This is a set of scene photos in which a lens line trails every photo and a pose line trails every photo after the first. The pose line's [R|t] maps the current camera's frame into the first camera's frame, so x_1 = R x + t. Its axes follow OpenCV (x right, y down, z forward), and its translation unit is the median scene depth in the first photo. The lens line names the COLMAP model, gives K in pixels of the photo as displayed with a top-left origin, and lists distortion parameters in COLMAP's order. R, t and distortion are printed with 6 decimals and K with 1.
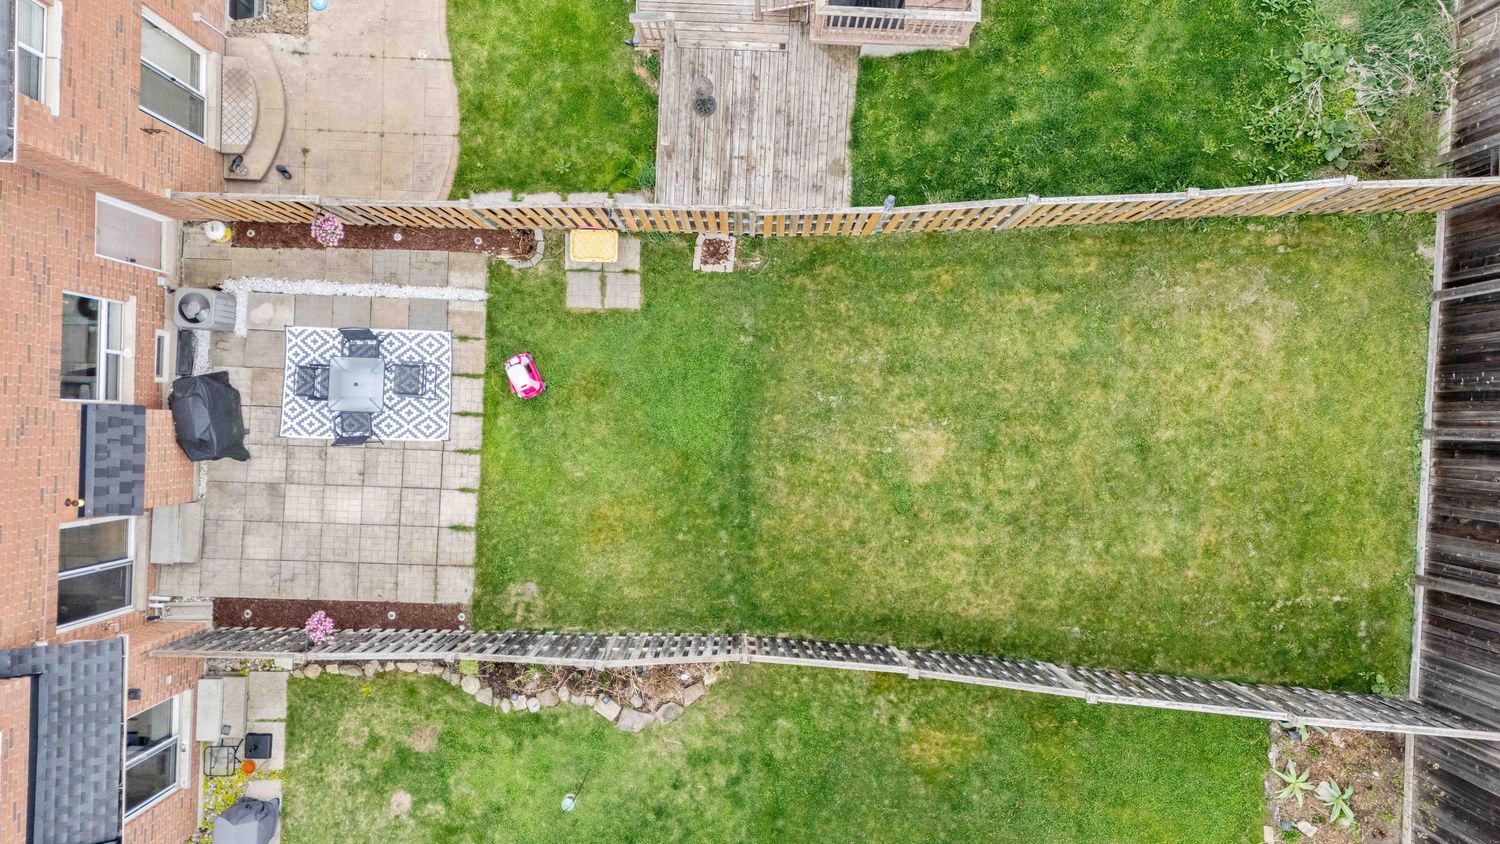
lens RADIAL K [[1086.1, 0, 750.0], [0, 1086.1, 422.0], [0, 0, 1]] dist [0.056358, -0.056989]
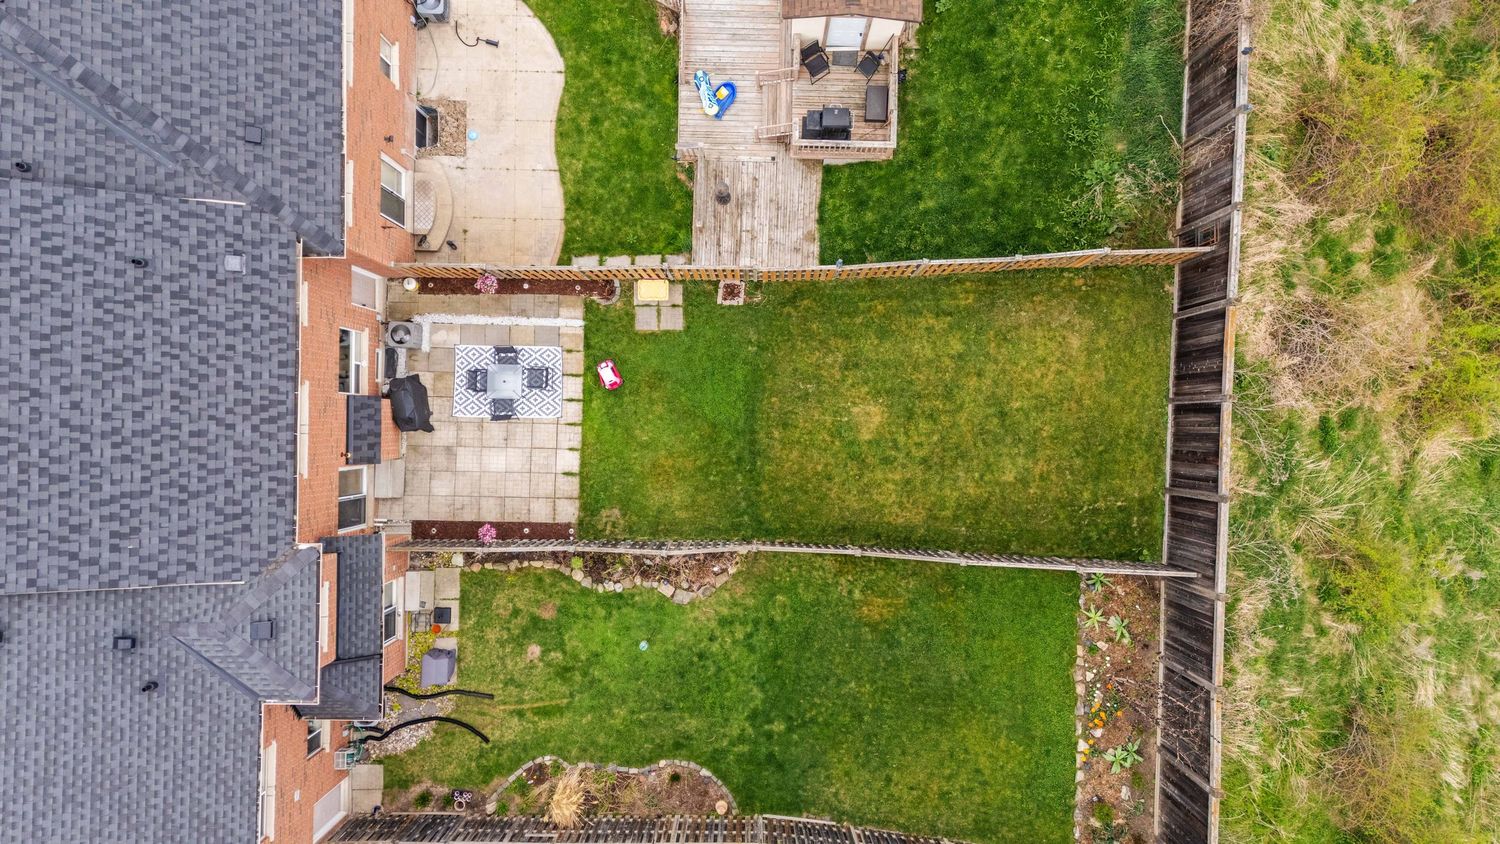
lens RADIAL K [[1090.3, 0, 750.8], [0, 1090.3, 420.6], [0, 0, 1]] dist [0.080834, -0.075299]
pose [[0.999834, -0.014908, -0.010504, 0.008794], [0.014864, 0.999880, -0.004332, 0.032574], [0.010568, 0.004175, 0.999935, -0.549368]]
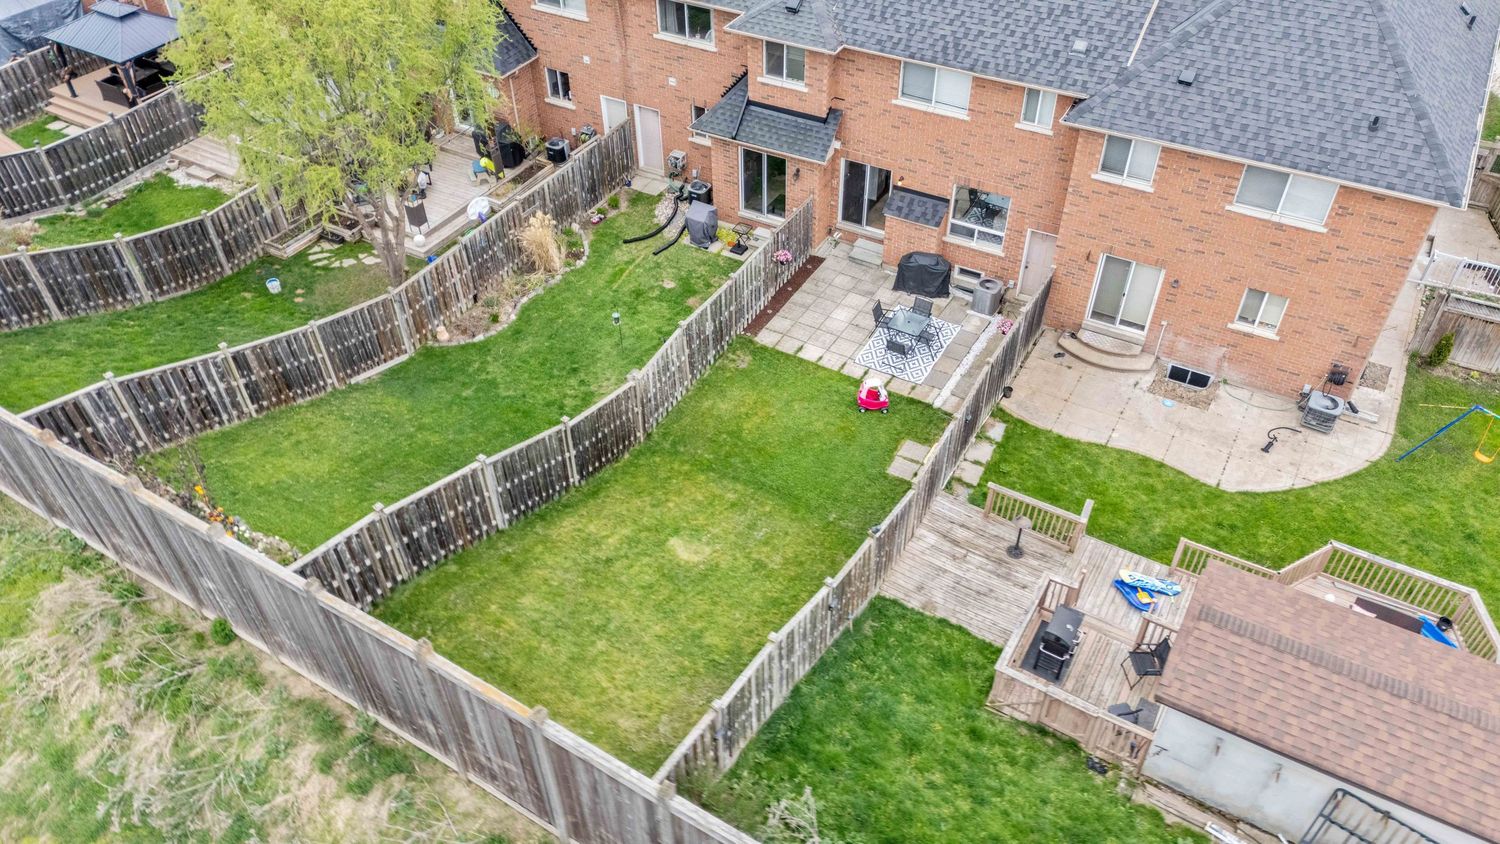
lens RADIAL K [[1090.3, 0, 750.8], [0, 1090.3, 420.6], [0, 0, 1]] dist [0.080834, -0.075299]
pose [[-0.473948, 0.589773, -0.653866, 0.844670], [-0.880461, -0.306660, 0.361591, -0.435597], [0.012742, 0.747079, 0.664613, 0.045925]]
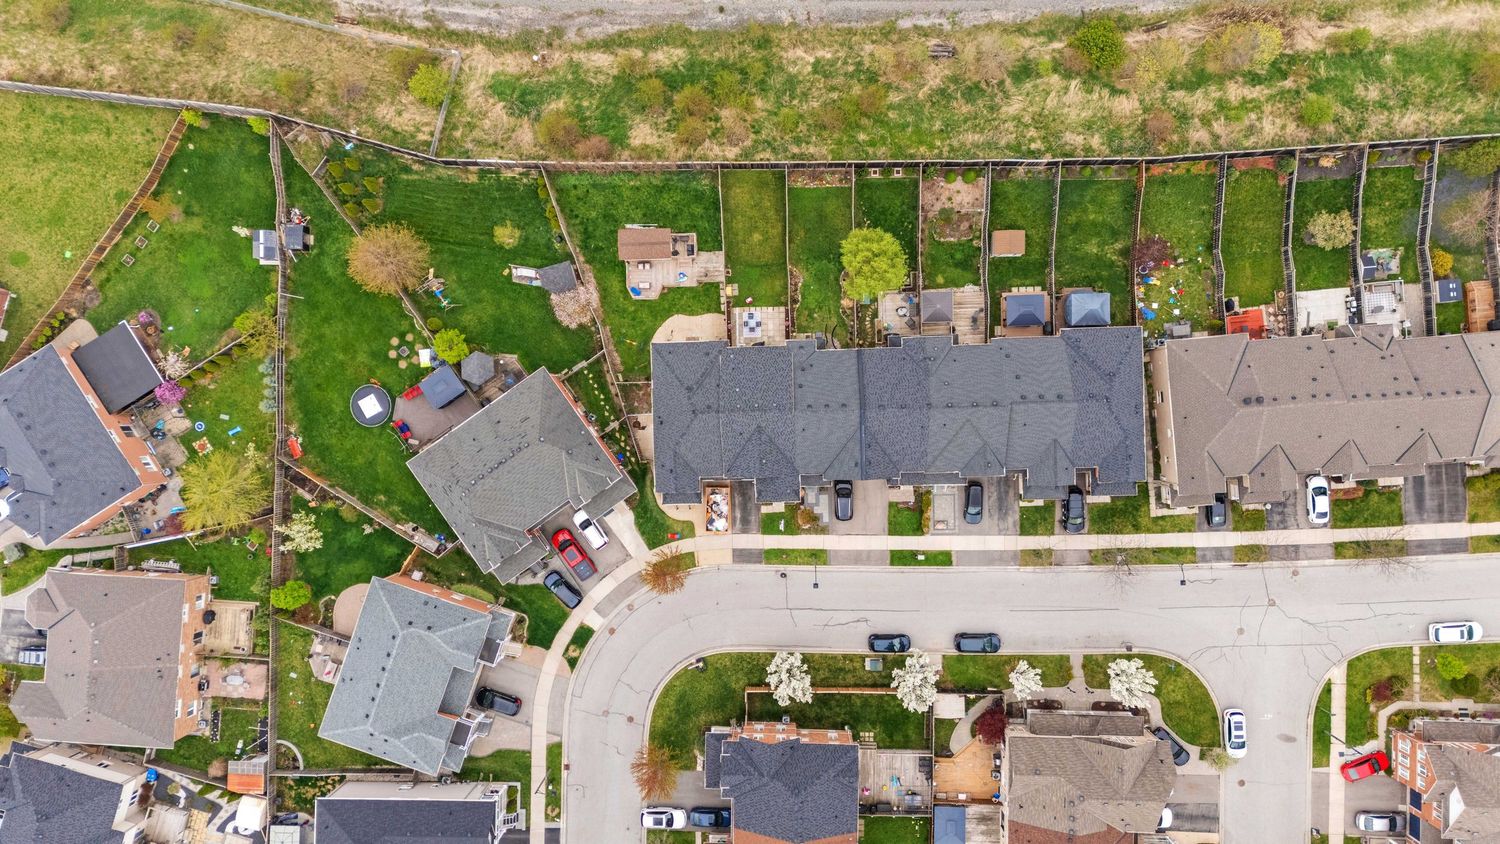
lens RADIAL K [[1081.6, 0, 750.0], [0, 1081.6, 422.0], [0, 0, 1]] dist [0.149001, -0.341110]
pose [[-0.055312, -0.998377, -0.013566, -0.847315], [0.998087, -0.054910, -0.028410, 0.106316], [0.027619, -0.015112, 0.999504, -5.489881]]
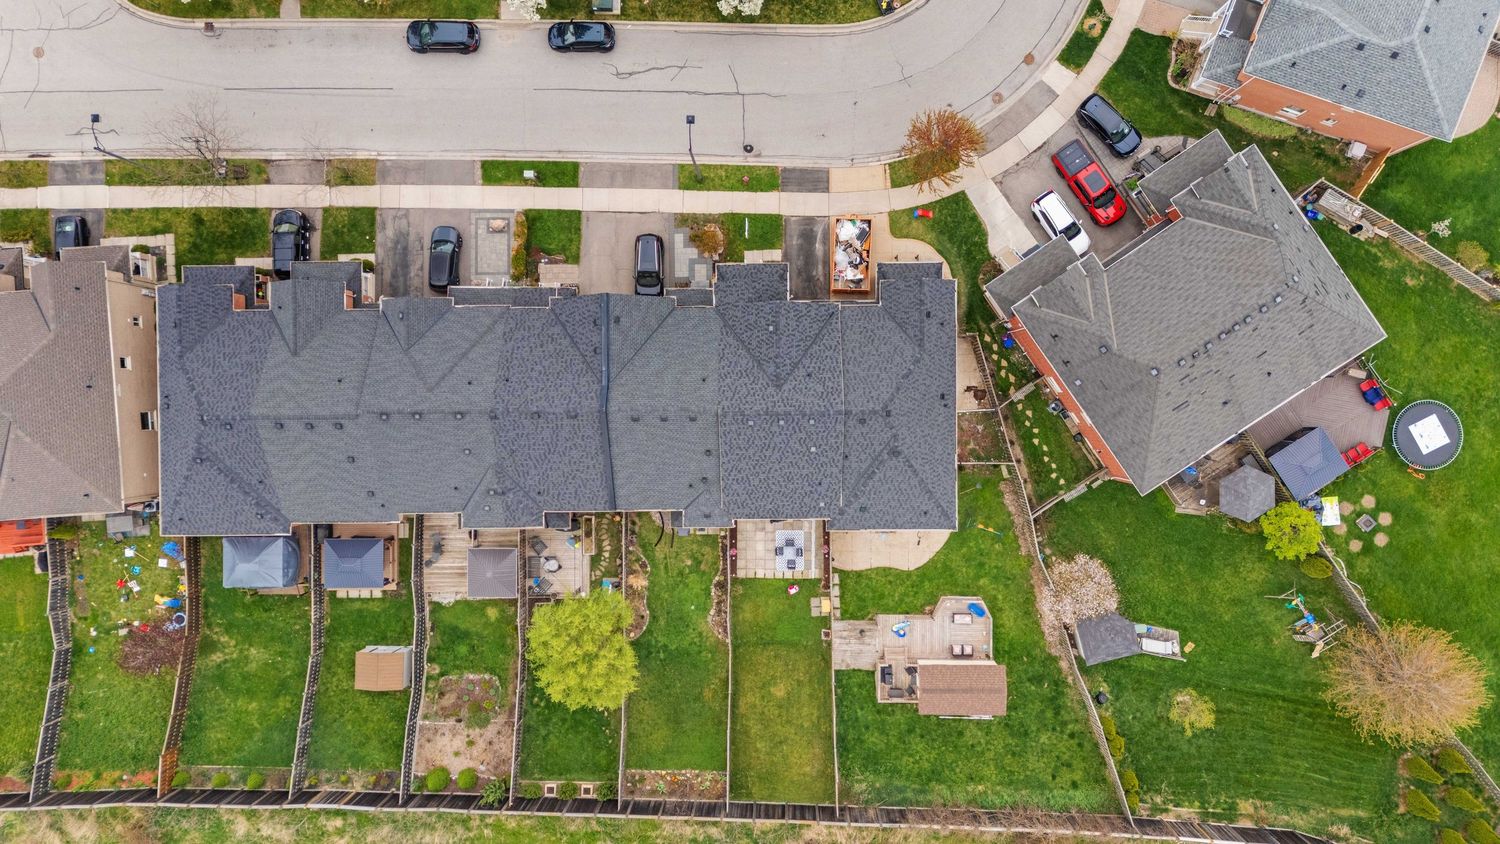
lens RADIAL K [[1090.3, 0, 750.8], [0, 1090.3, 420.6], [0, 0, 1]] dist [0.080834, -0.075299]
pose [[0.033899, 0.999421, 0.002773, -0.857970], [-0.998910, 0.033792, 0.032199, -0.035354], [0.032086, -0.003862, 0.999478, -3.097088]]
